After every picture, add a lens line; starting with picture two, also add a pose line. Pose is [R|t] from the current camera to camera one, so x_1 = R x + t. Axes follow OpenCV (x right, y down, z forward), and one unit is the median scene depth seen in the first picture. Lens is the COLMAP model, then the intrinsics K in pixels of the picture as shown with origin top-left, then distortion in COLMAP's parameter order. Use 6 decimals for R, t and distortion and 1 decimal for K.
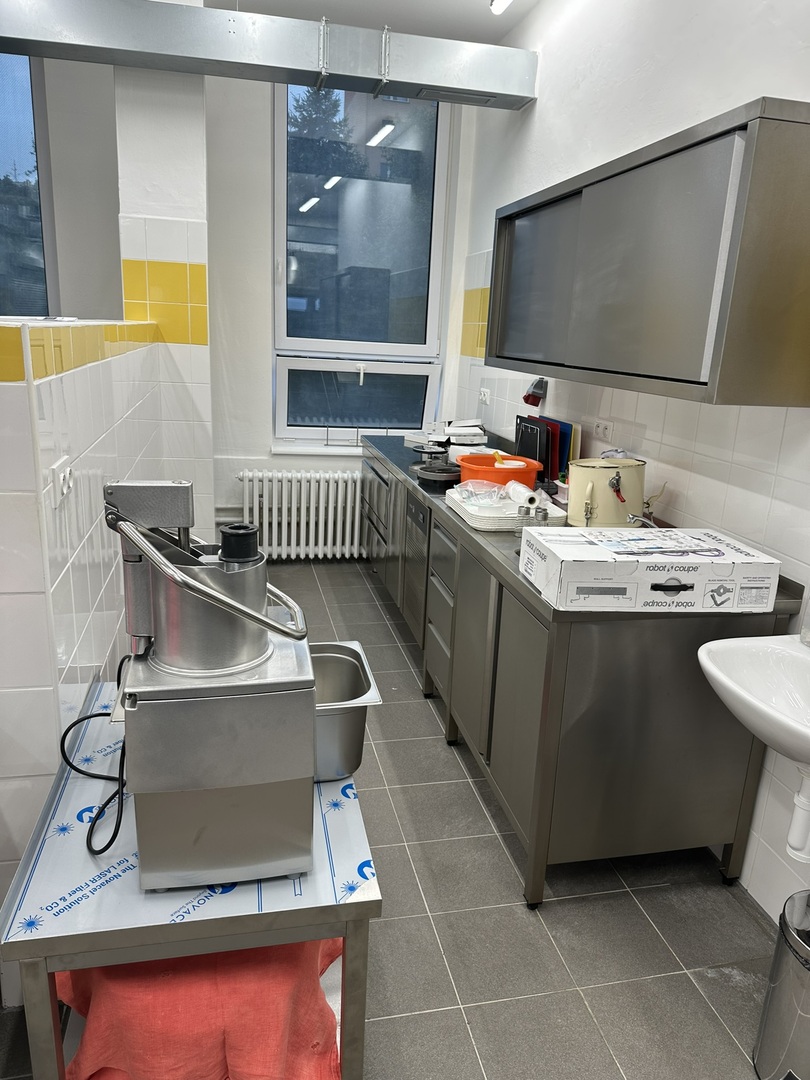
lens RADIAL K [[758.7, 0, 407.1], [0, 758.7, 540.9], [0, 0, 1]] dist [0.061071, -0.072643]
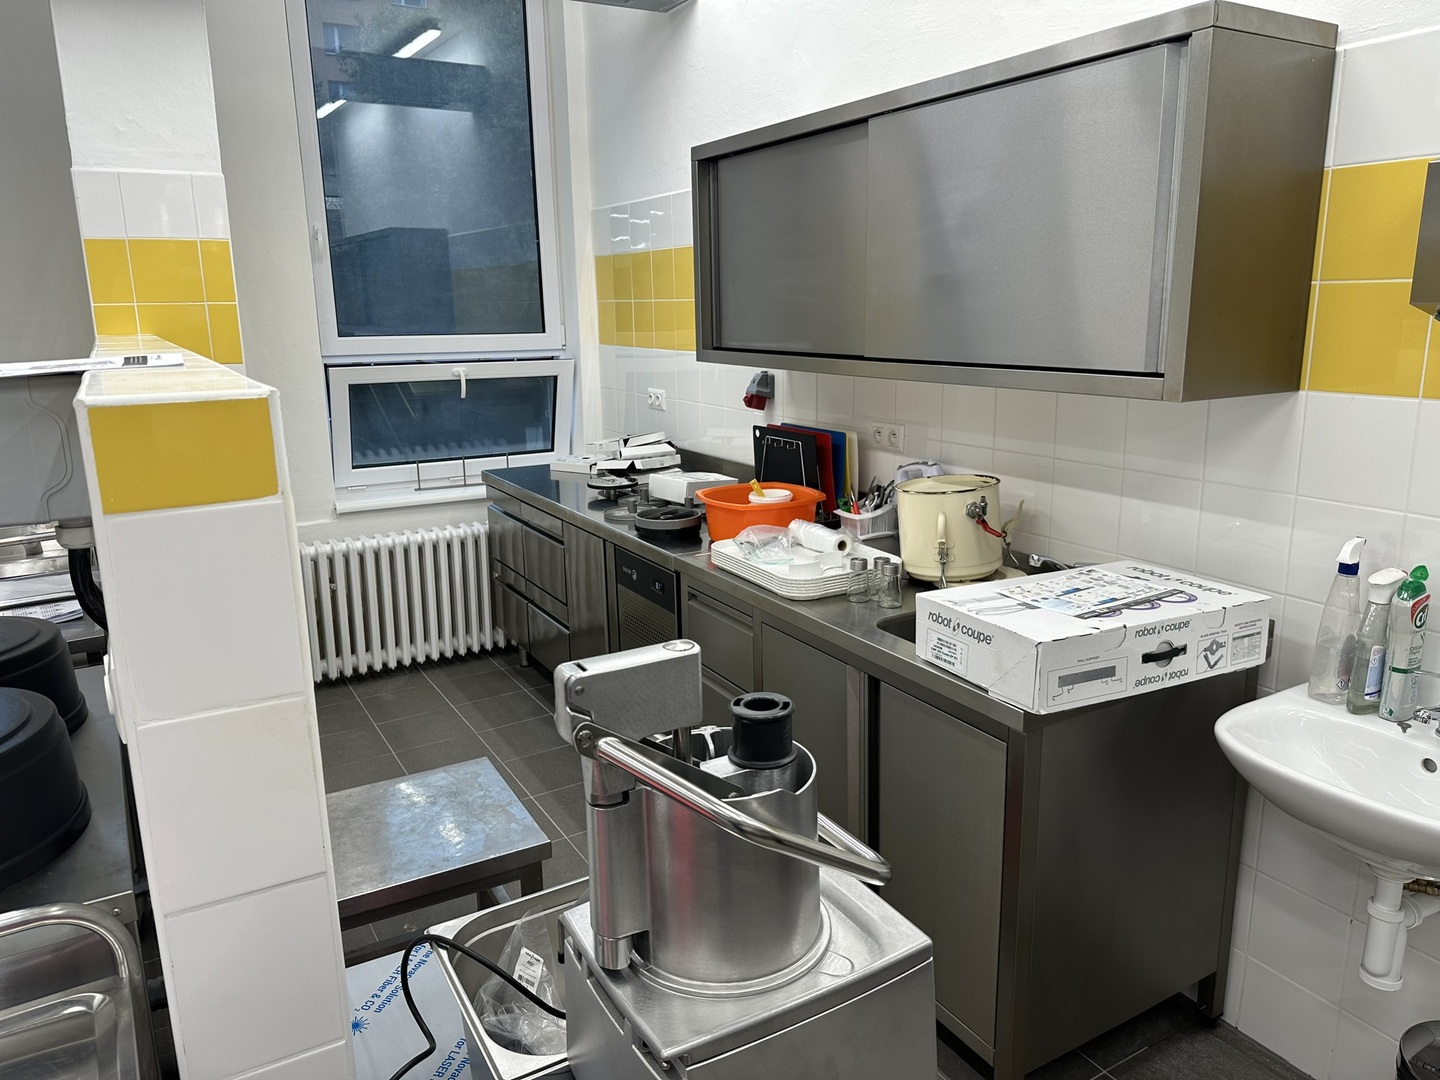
lens RADIAL K [[1011.6, 0, 724.6], [0, 1011.6, 514.6], [0, 0, 1]] dist [0.061071, -0.072643]
pose [[0.947312, -0.125520, 0.294694, -0.171198], [0.141631, 0.989339, -0.033889, -0.051983], [-0.287299, 0.073842, 0.954990, 0.095189]]
